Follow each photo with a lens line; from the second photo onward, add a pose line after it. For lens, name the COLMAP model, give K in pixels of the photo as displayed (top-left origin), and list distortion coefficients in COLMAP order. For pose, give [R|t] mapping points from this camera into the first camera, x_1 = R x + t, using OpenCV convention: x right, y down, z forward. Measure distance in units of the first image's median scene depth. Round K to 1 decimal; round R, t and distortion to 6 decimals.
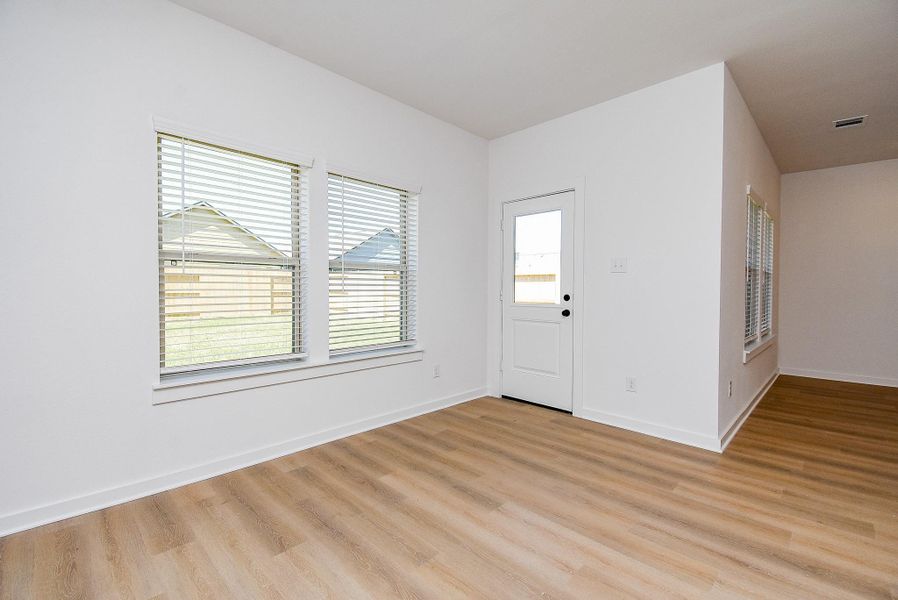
lens RADIAL K [[397.4, 0, 448.0], [0, 397.4, 295.8], [0, 0, 1]] dist [0.028253, -0.023360]
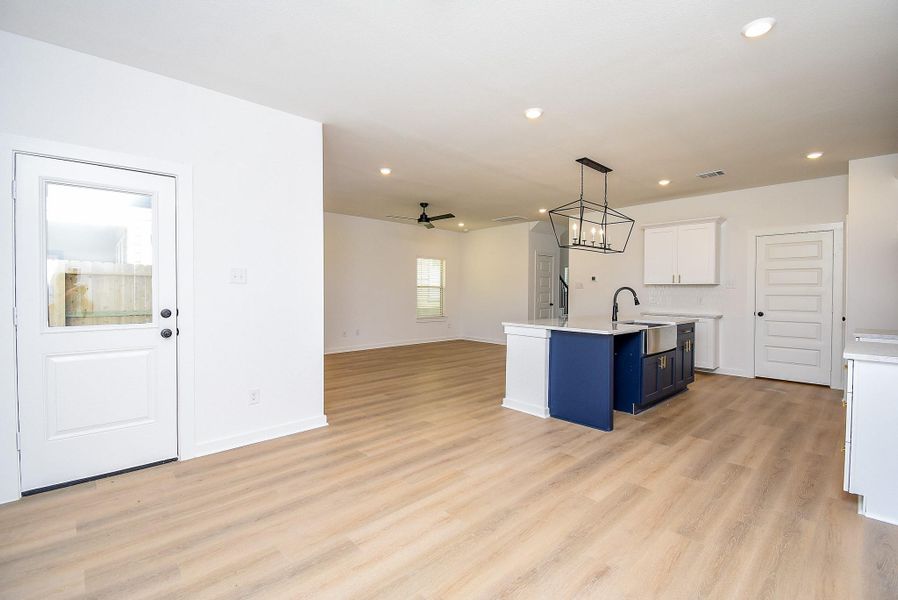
lens RADIAL K [[397.4, 0, 448.0], [0, 397.4, 295.8], [0, 0, 1]] dist [0.028253, -0.023360]
pose [[0.036064, -0.020089, 0.999148, -0.609187], [0.014554, 0.999702, 0.019575, -0.049364], [-0.999244, 0.013835, 0.036346, 0.571998]]
